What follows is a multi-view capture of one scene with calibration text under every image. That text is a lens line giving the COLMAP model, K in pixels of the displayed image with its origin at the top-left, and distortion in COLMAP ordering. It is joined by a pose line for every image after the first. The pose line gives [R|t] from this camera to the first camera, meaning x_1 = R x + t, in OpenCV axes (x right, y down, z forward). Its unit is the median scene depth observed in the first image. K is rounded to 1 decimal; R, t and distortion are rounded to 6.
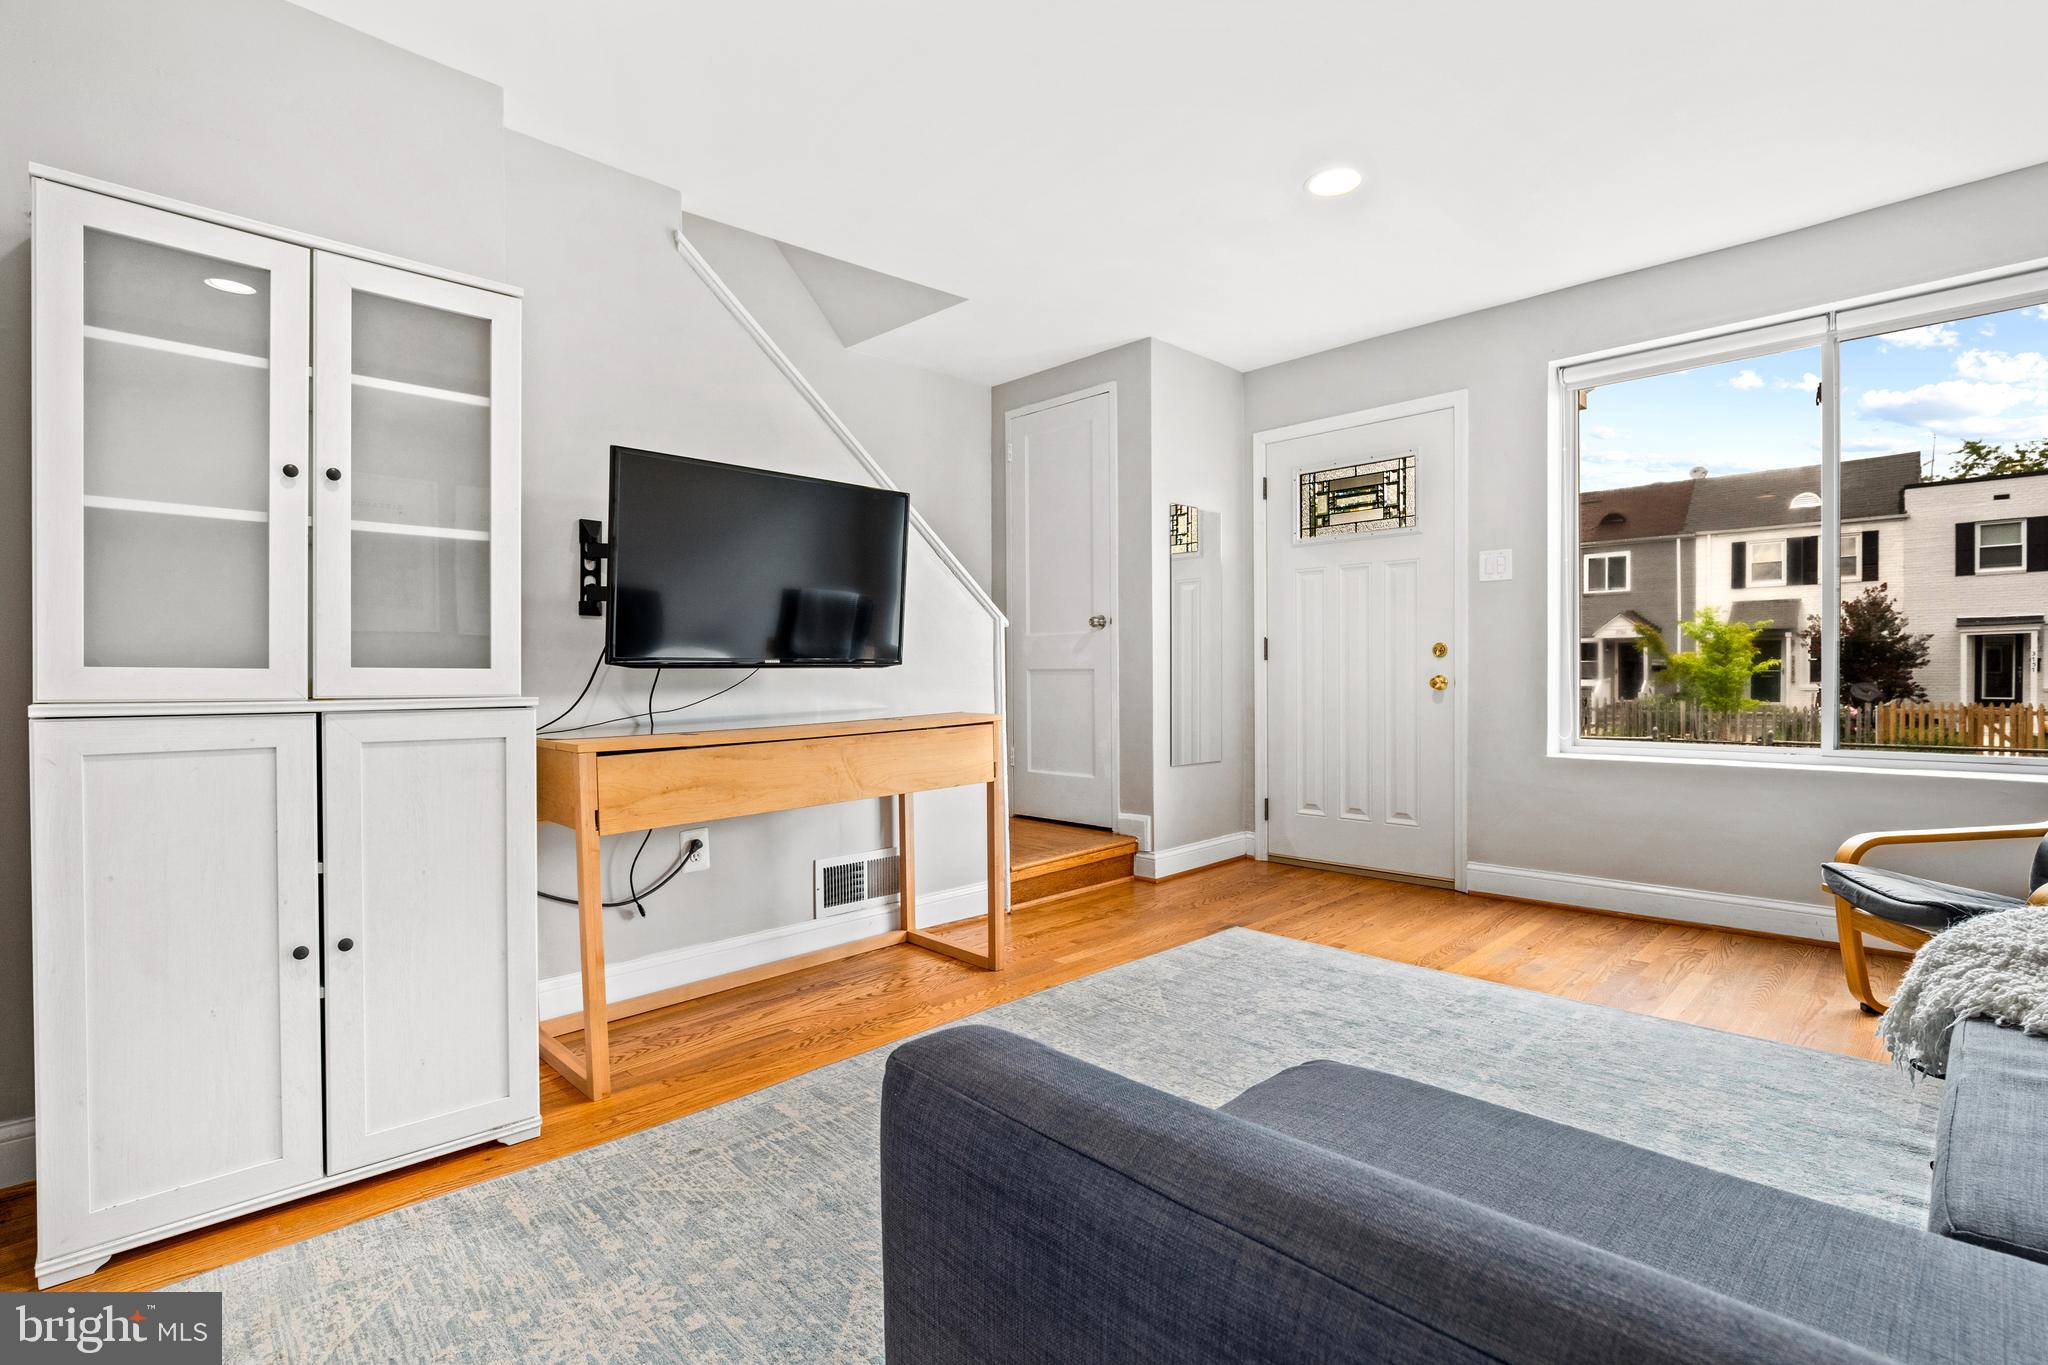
lens RADIAL K [[974.2, 0, 1024.0], [0, 974.2, 682.5], [0, 0, 1]] dist [-0.012579, 0.000326]
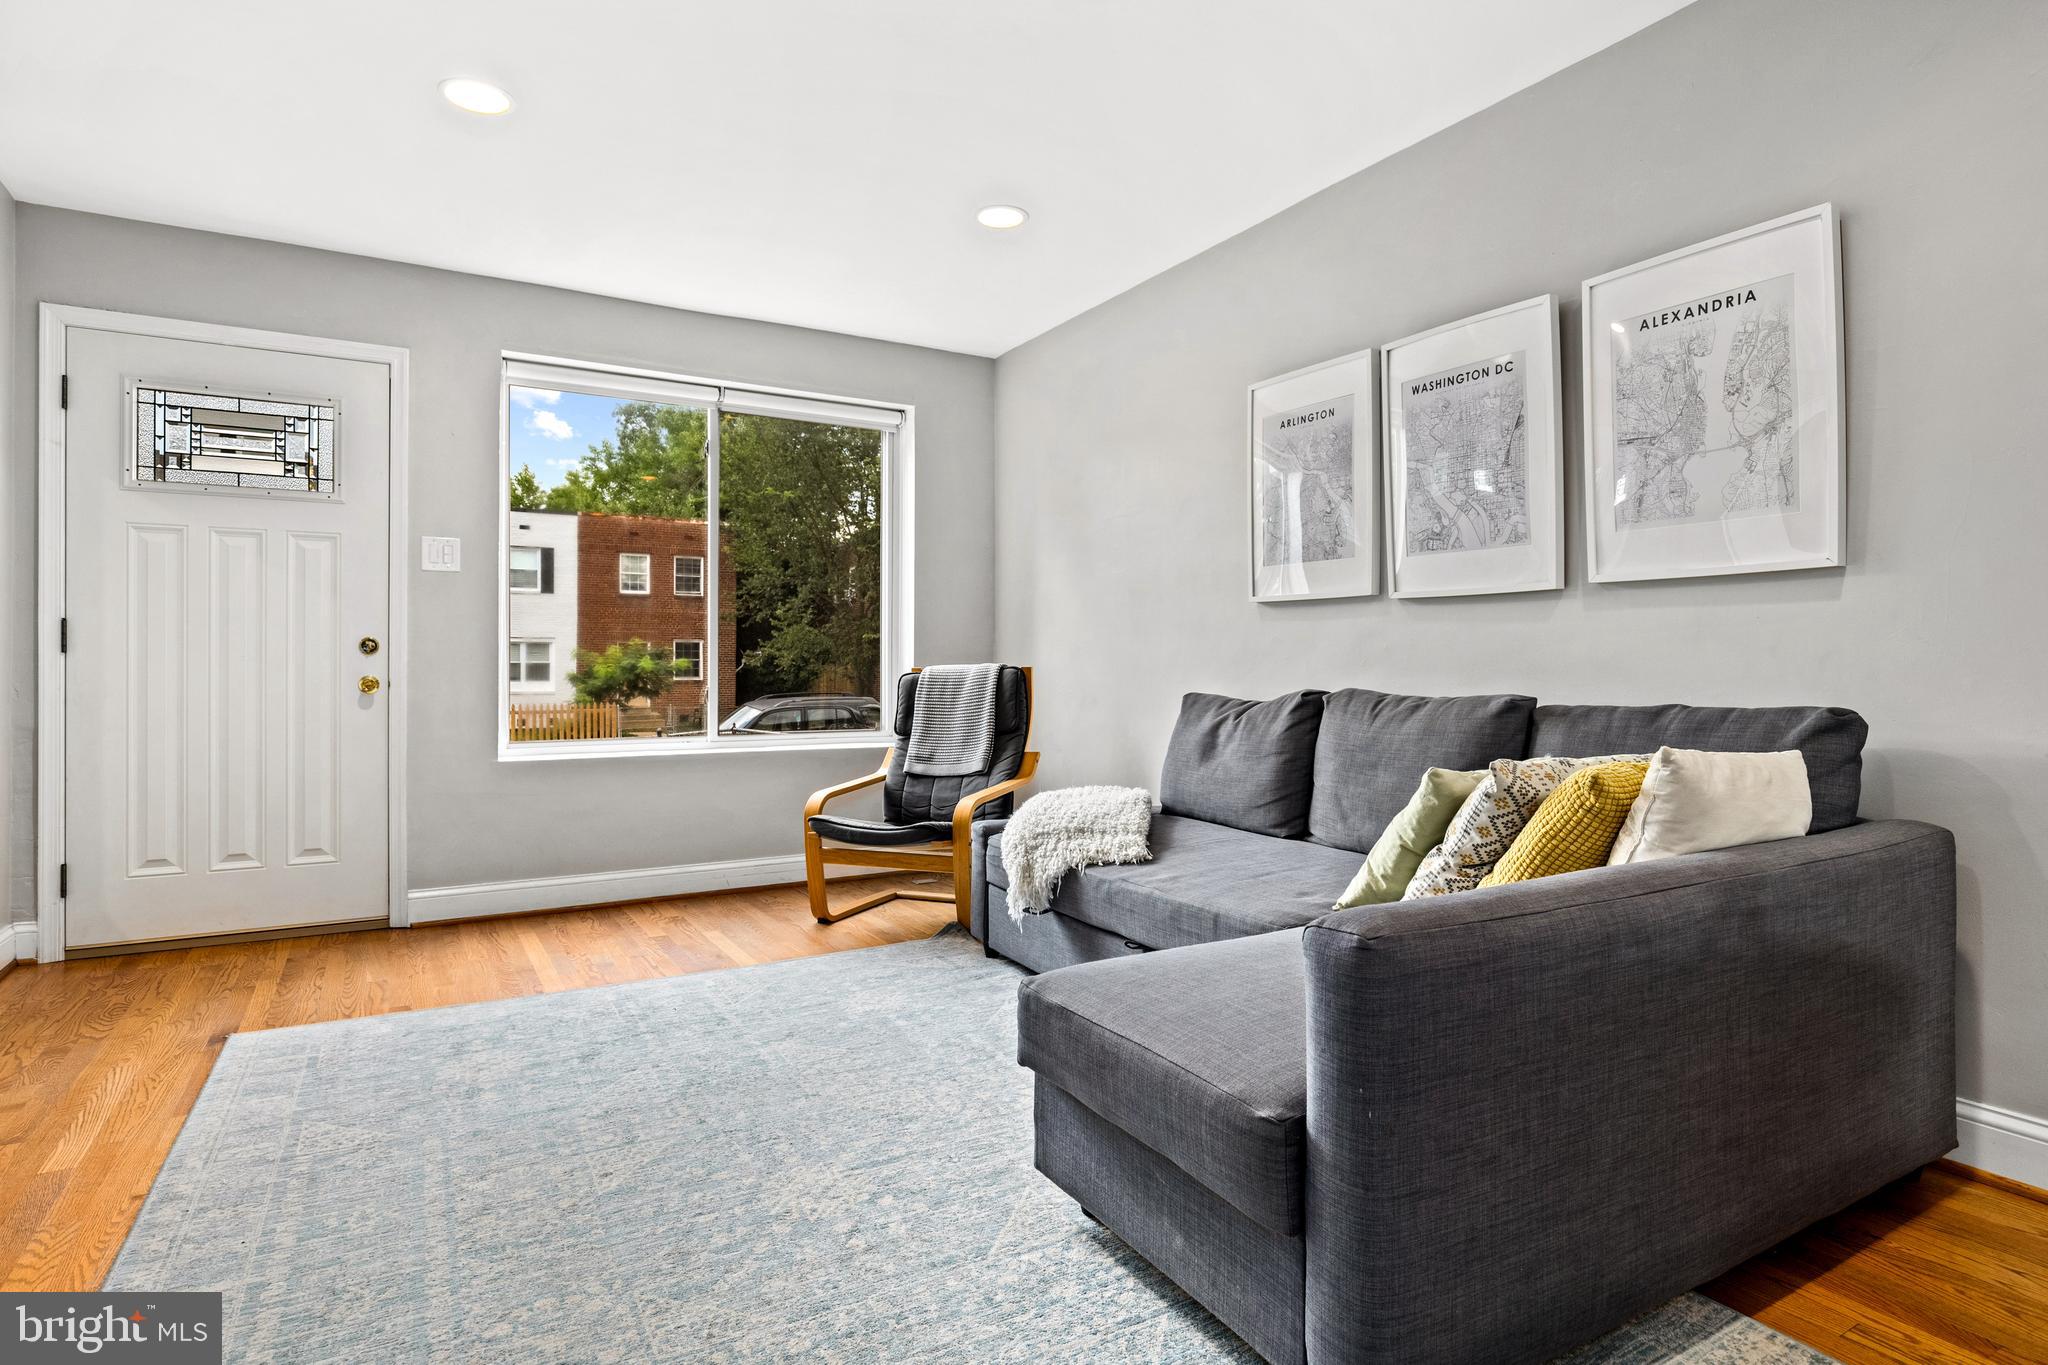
lens RADIAL K [[1089.3, 0, 1038.0], [0, 1089.3, 663.1], [0, 0, 1]] dist [-0.005776, 0.000112]
pose [[0.236286, 0.014486, 0.971576, -0.483226], [0.008803, 0.999816, -0.017048, 0.003313], [-0.971644, 0.012582, 0.236115, 0.298284]]
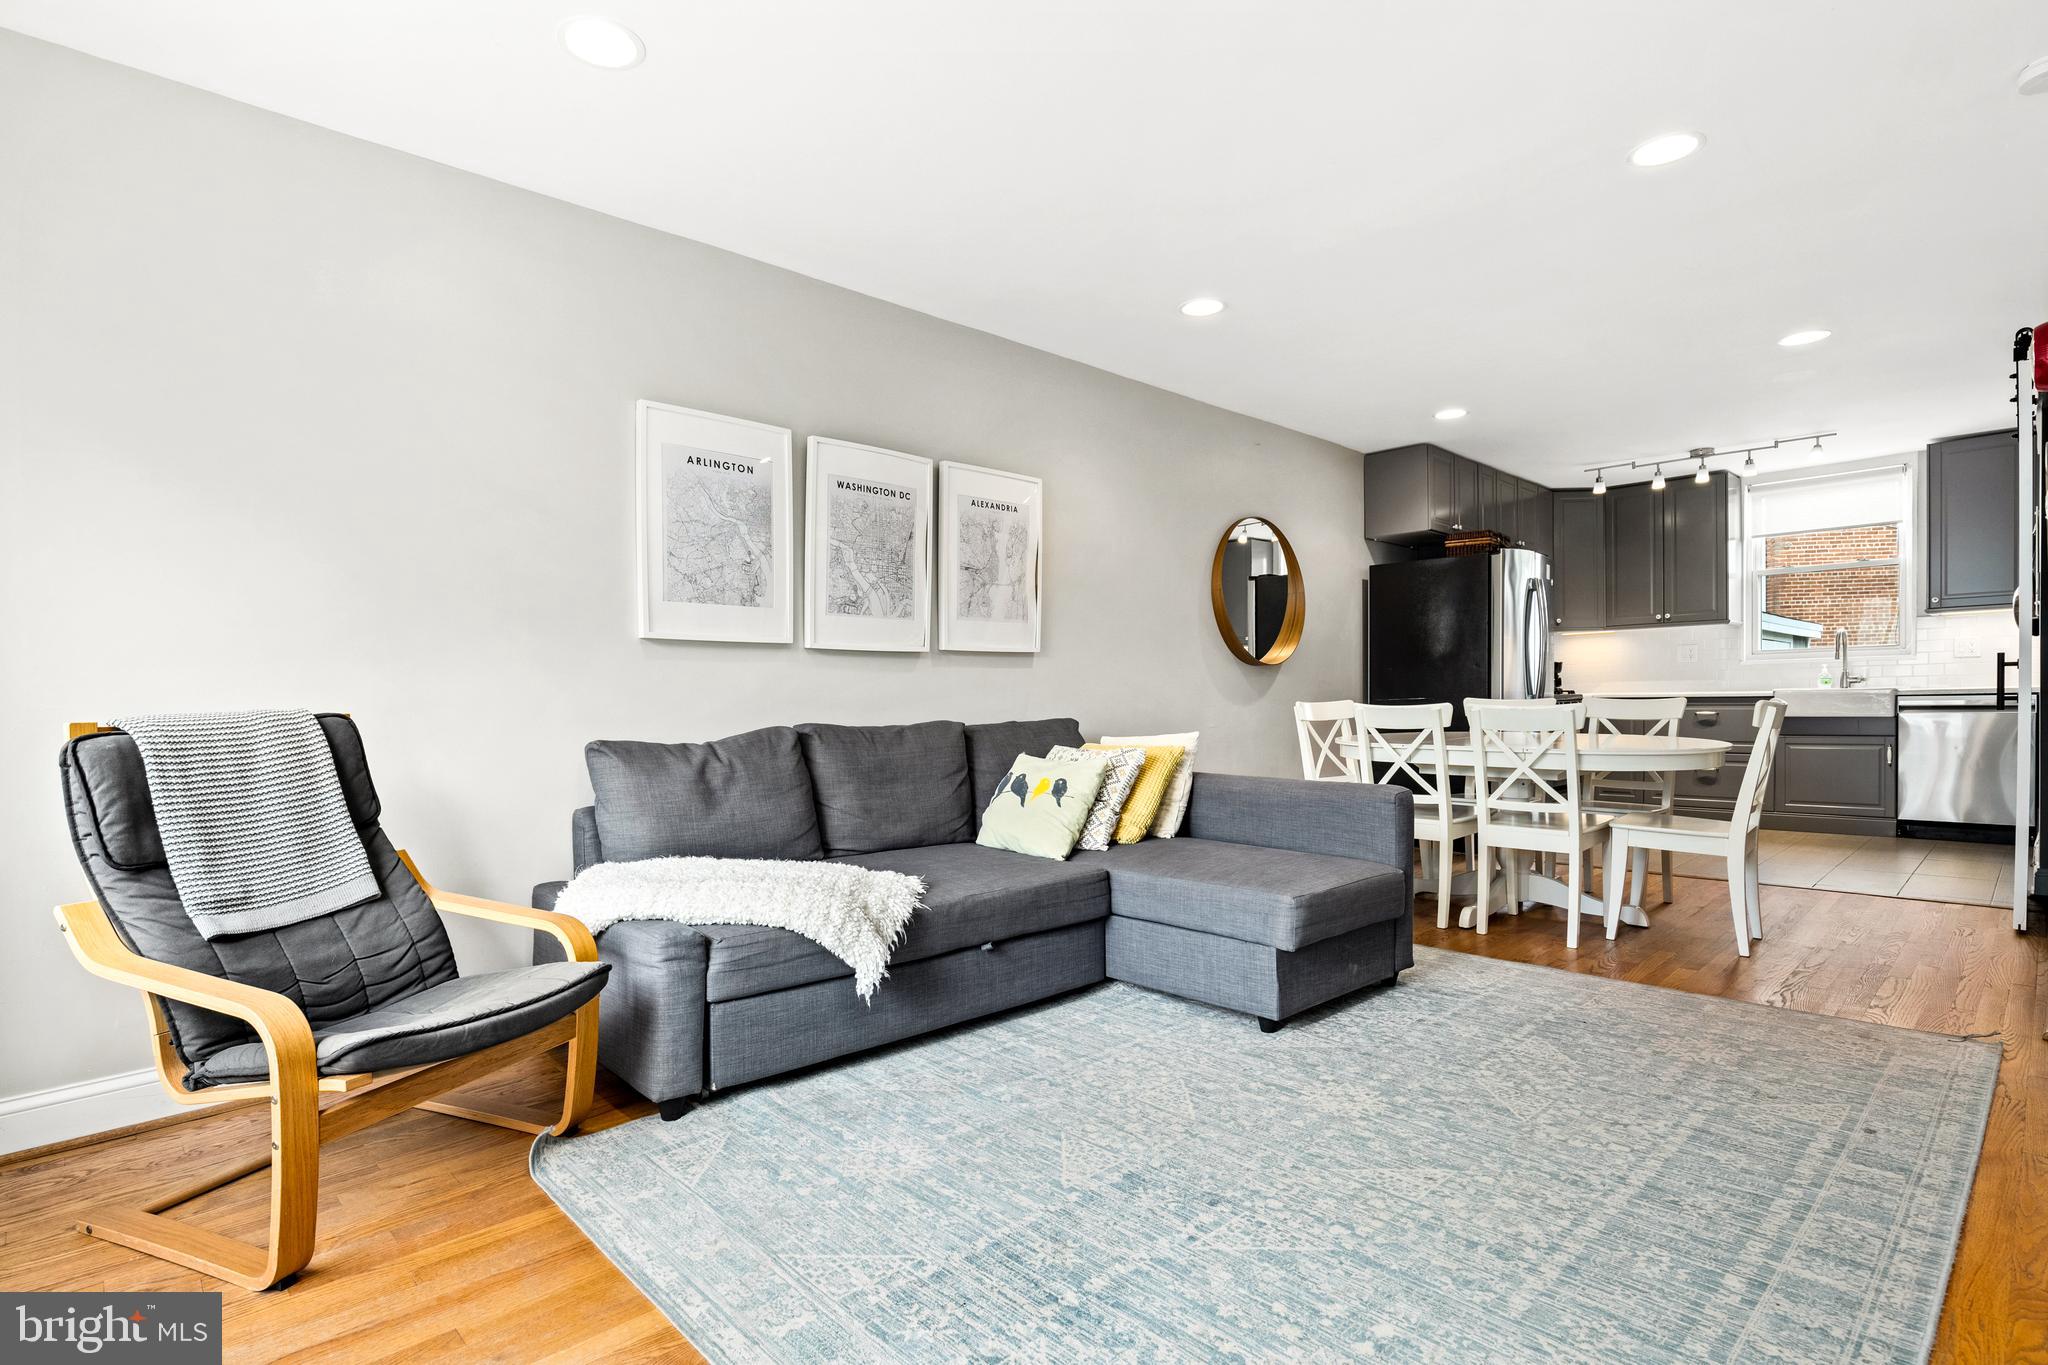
lens RADIAL K [[998.2, 0, 1013.6], [0, 998.2, 706.1], [0, 0, 1]] dist [-0.003165, 0.000120]
pose [[-0.999342, 0.029462, 0.021143, 0.371150], [0.029864, 0.999375, 0.018940, -0.021354], [-0.020572, 0.019559, -0.999597, 1.382593]]
